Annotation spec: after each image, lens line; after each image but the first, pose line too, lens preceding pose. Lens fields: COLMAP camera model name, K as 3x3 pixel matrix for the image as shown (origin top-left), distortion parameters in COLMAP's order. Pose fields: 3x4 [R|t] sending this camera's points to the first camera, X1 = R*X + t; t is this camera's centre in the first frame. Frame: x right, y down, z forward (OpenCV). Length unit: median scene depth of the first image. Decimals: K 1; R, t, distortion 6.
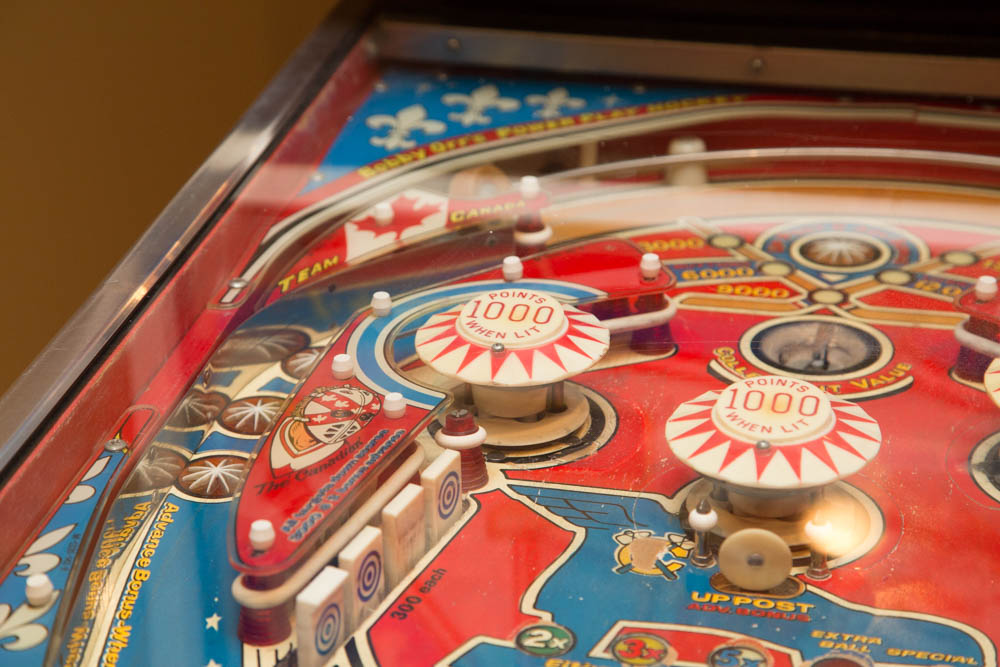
lens RADIAL K [[2625.6, 0, 496.4], [0, 2625.6, 329.3], [0, 0, 1]] dist [0.507601, 0.000000]
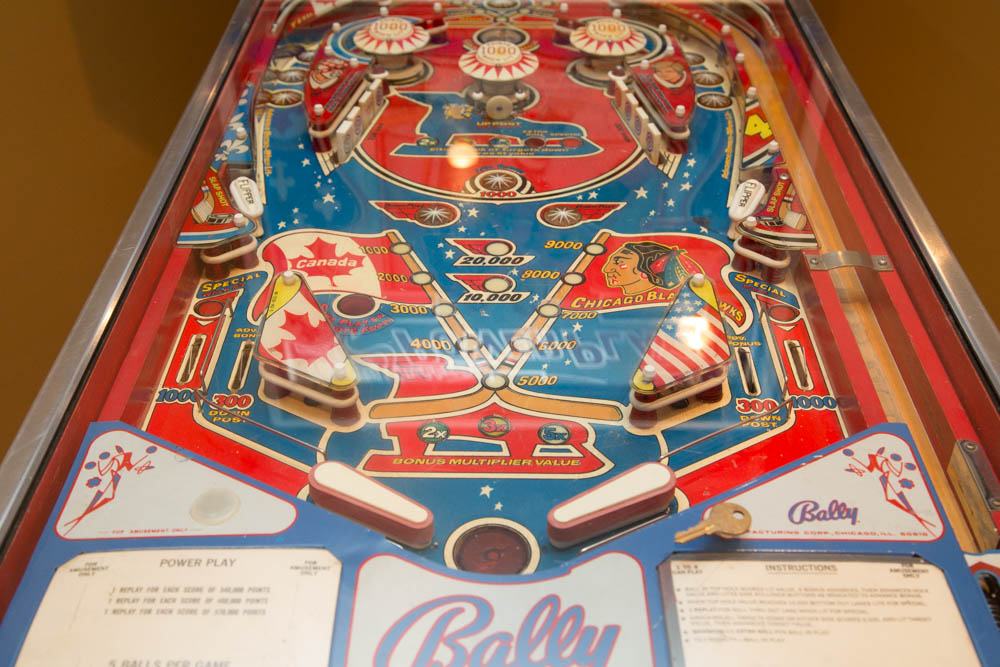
lens RADIAL K [[1173.3, 0, 502.4], [0, 1173.3, 335.4], [0, 0, 1]] dist [0.020424, 0.000000]
pose [[0.977345, -0.112045, 0.179560, -0.132458], [0.076409, 0.977953, 0.194344, 0.076789], [-0.197377, -0.176221, 0.964359, -0.186382]]
